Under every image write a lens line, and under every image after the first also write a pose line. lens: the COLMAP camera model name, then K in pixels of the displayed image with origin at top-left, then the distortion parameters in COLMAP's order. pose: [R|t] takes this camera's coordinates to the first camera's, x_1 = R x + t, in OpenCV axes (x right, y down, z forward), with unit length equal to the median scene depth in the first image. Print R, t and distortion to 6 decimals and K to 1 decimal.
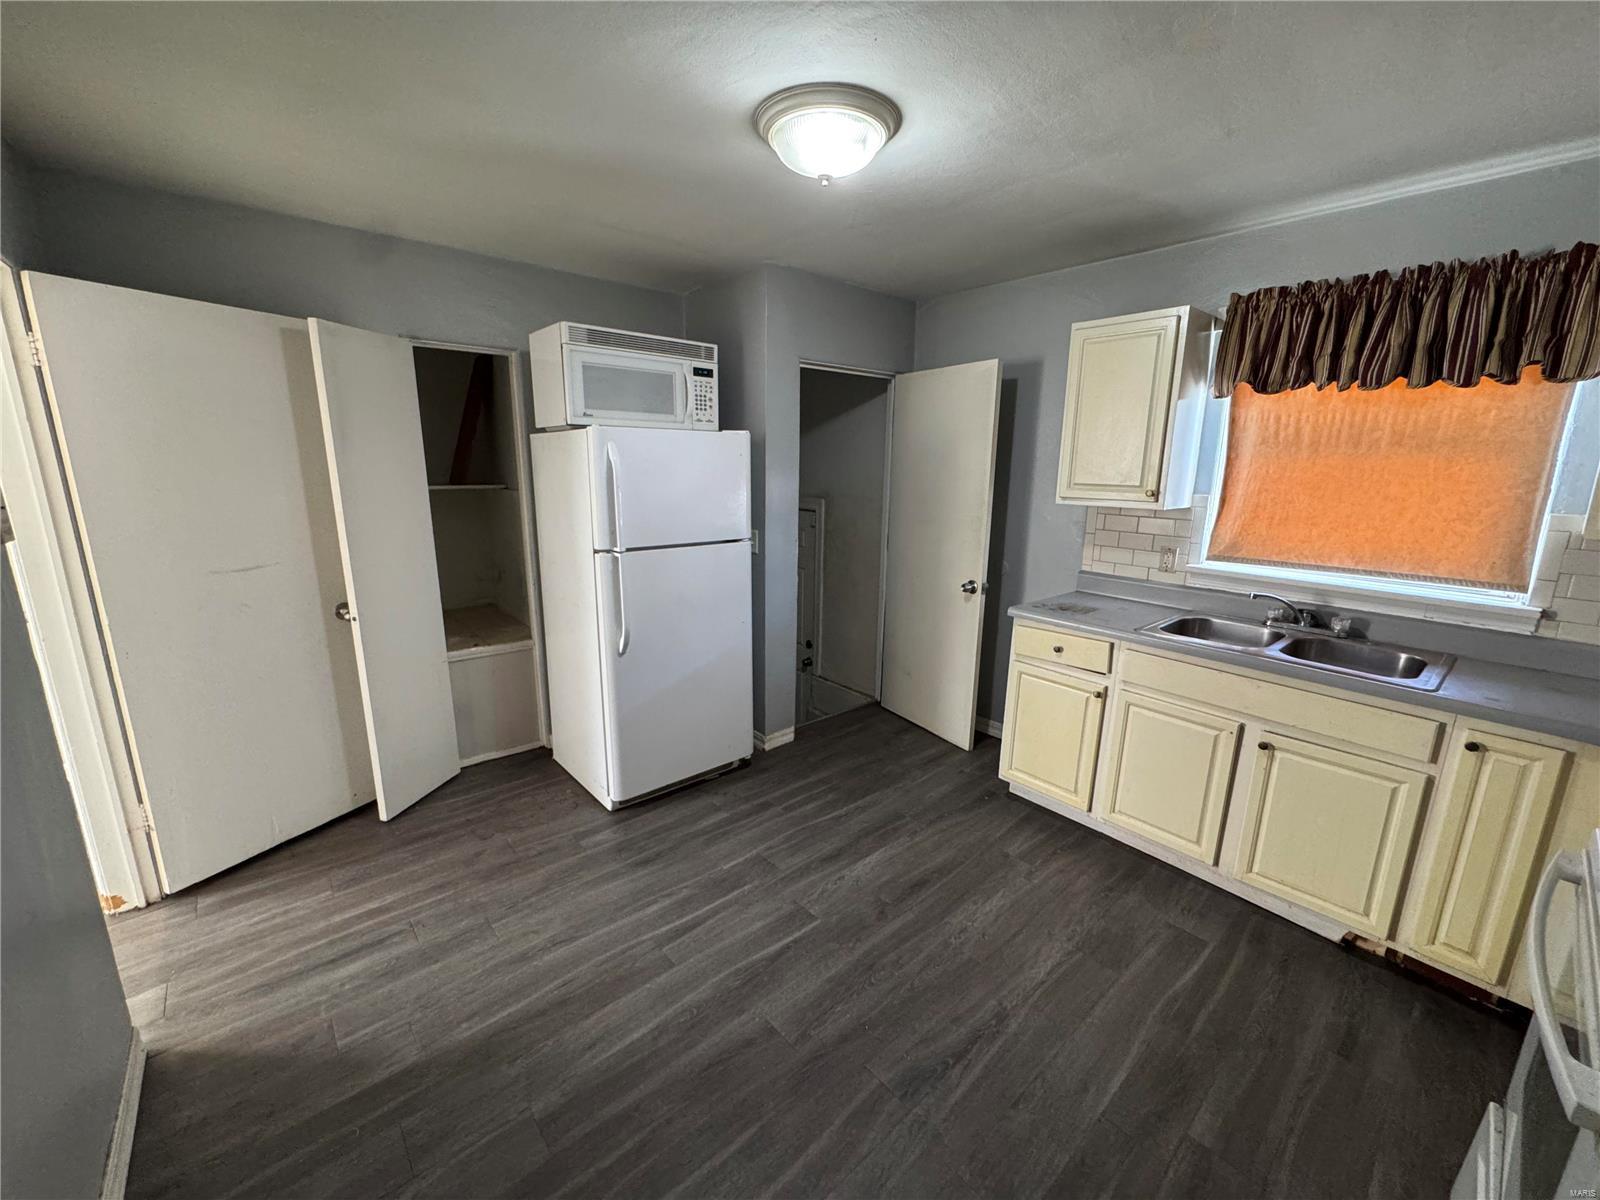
lens RADIAL K [[640.9, 0, 800.0], [0, 640.9, 600.0], [0, 0, 1]] dist [-0.007215, -0.000060]
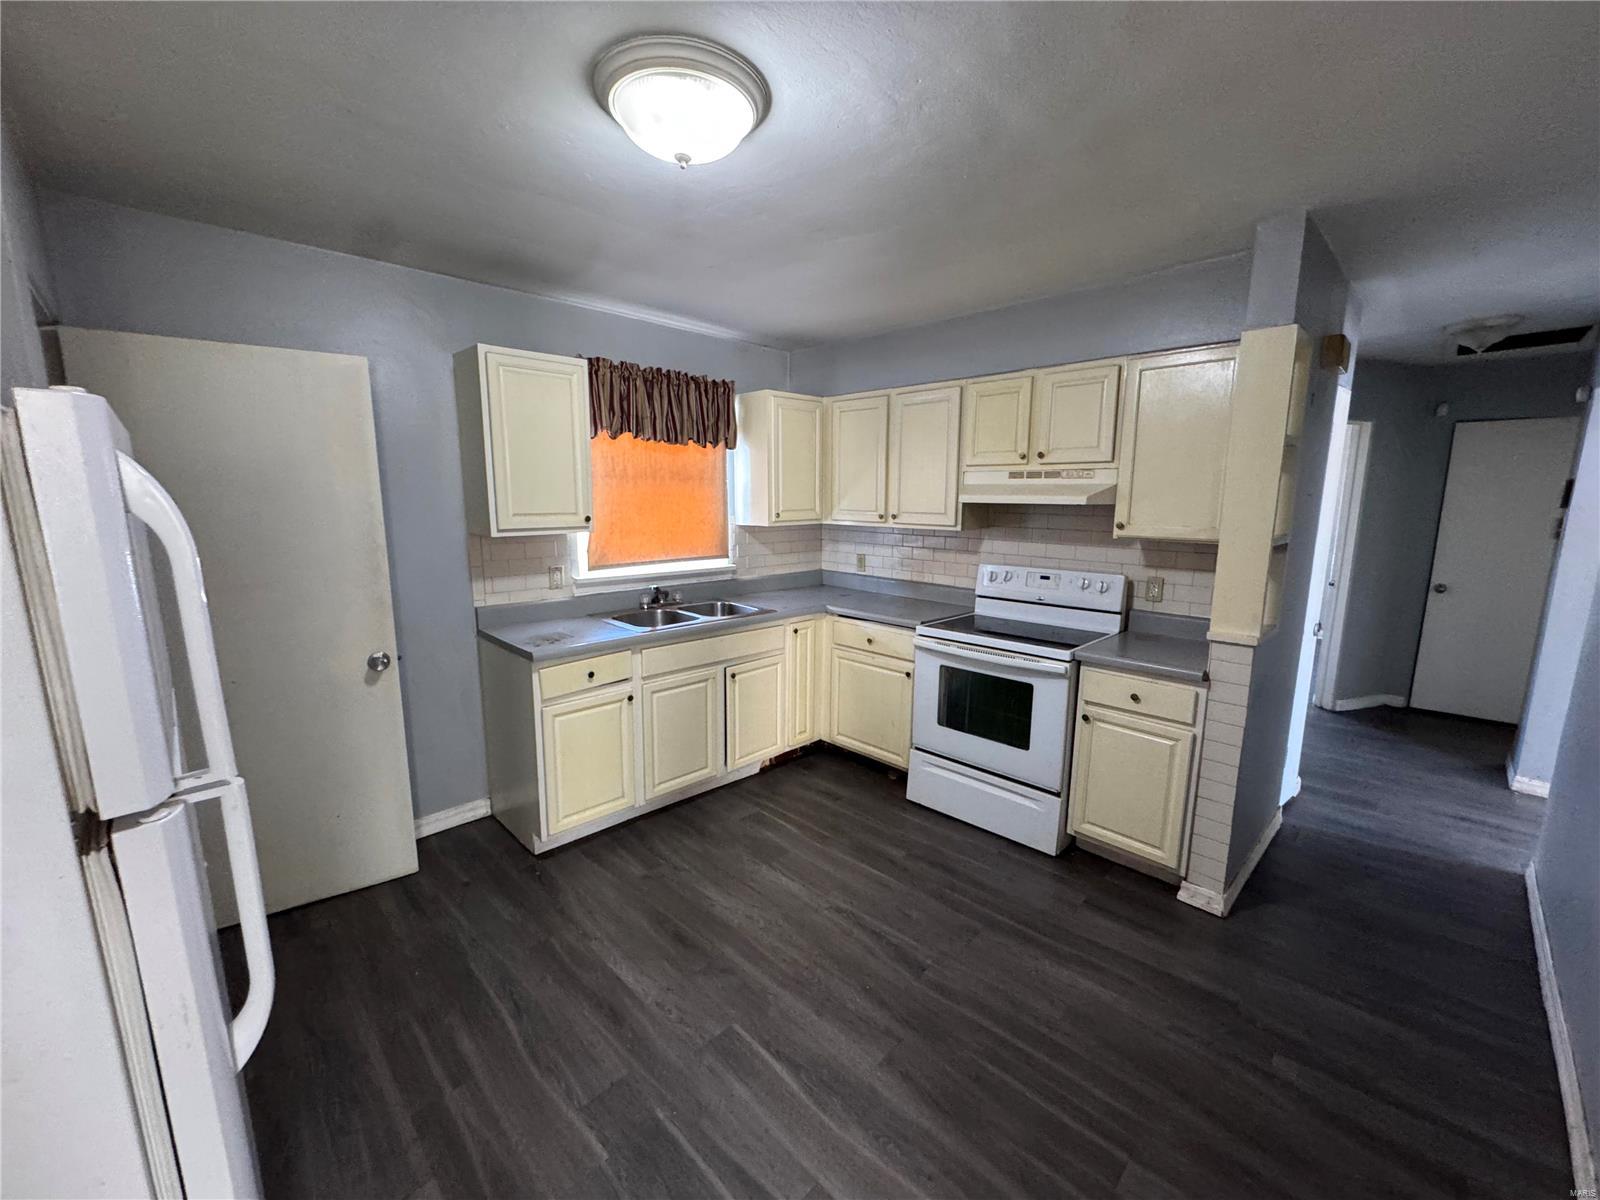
lens RADIAL K [[640.9, 0, 800.0], [0, 640.9, 600.0], [0, 0, 1]] dist [-0.007215, -0.000060]
pose [[-0.072394, -0.176437, 0.981646, -0.713909], [0.209277, 0.959631, 0.187914, -0.188617], [-0.975173, 0.219039, -0.032547, 0.811074]]
